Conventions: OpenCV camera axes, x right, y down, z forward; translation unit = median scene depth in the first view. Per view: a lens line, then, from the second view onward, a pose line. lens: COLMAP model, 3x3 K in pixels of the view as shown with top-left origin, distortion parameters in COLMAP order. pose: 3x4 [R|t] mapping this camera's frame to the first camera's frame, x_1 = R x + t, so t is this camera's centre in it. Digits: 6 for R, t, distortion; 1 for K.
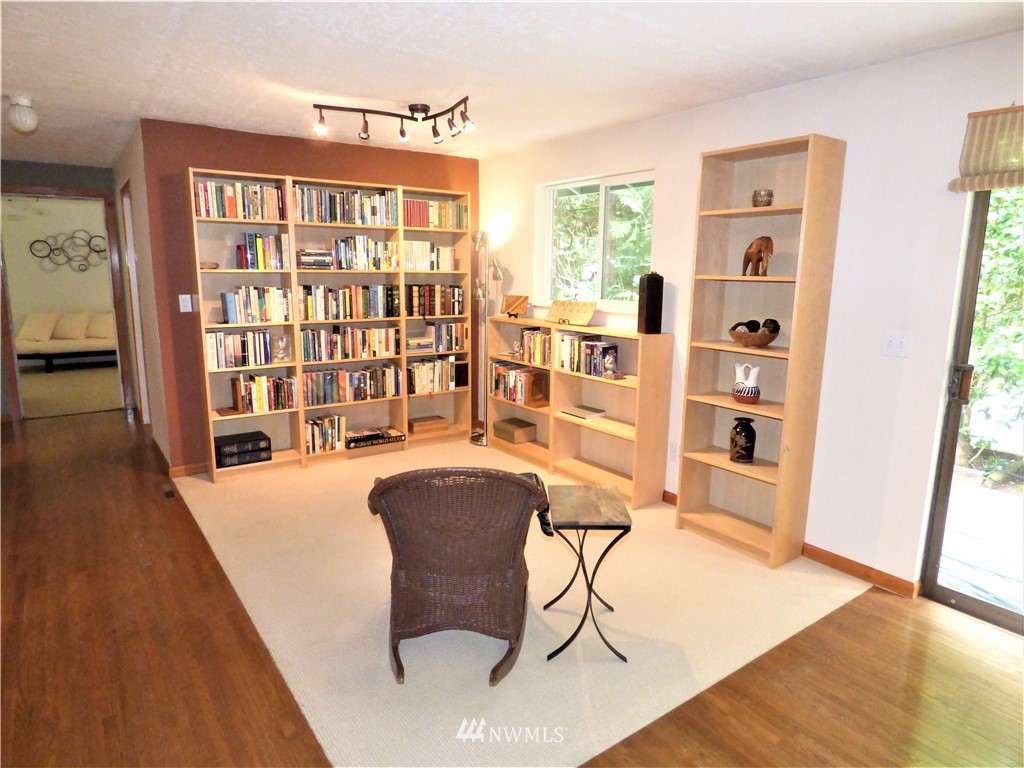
lens RADIAL K [[622.6, 0, 514.1], [0, 622.6, 383.0], [0, 0, 1]] dist [-0.015357, -0.000130]
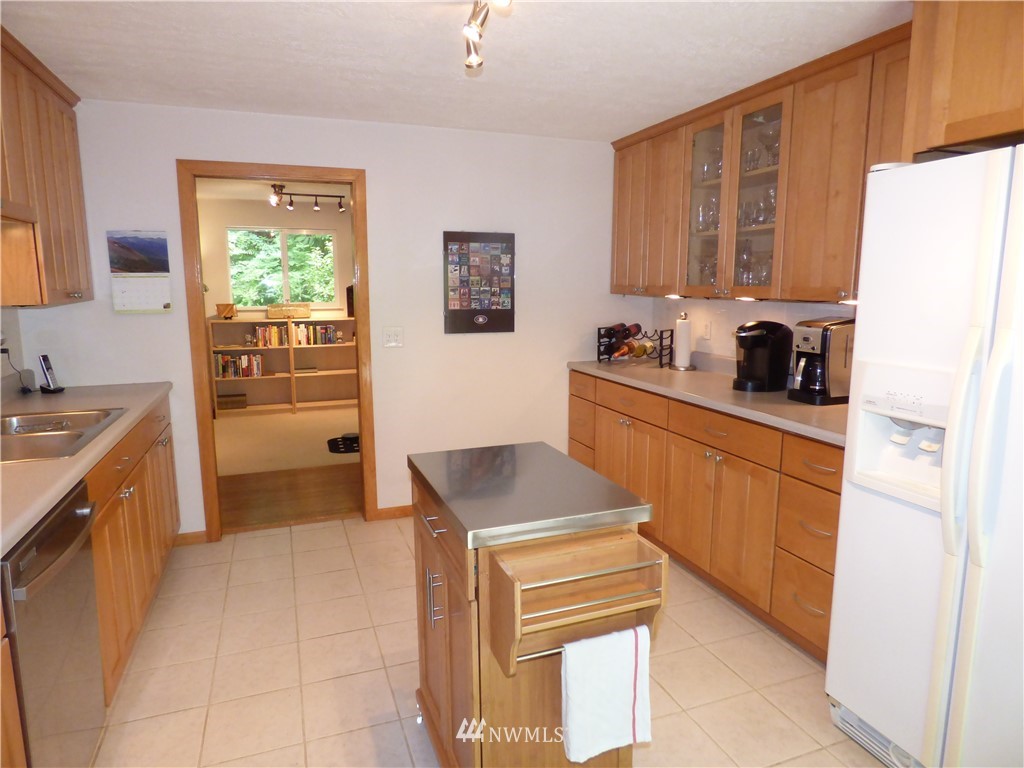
lens RADIAL K [[622.6, 0, 510.4], [0, 622.6, 384.0], [0, 0, 1]] dist [-0.015357, -0.000130]
pose [[0.259251, -0.165889, 0.951457, -1.328912], [0.176066, 0.976748, 0.122325, -0.024878], [-0.949626, 0.135806, 0.282431, 0.028627]]
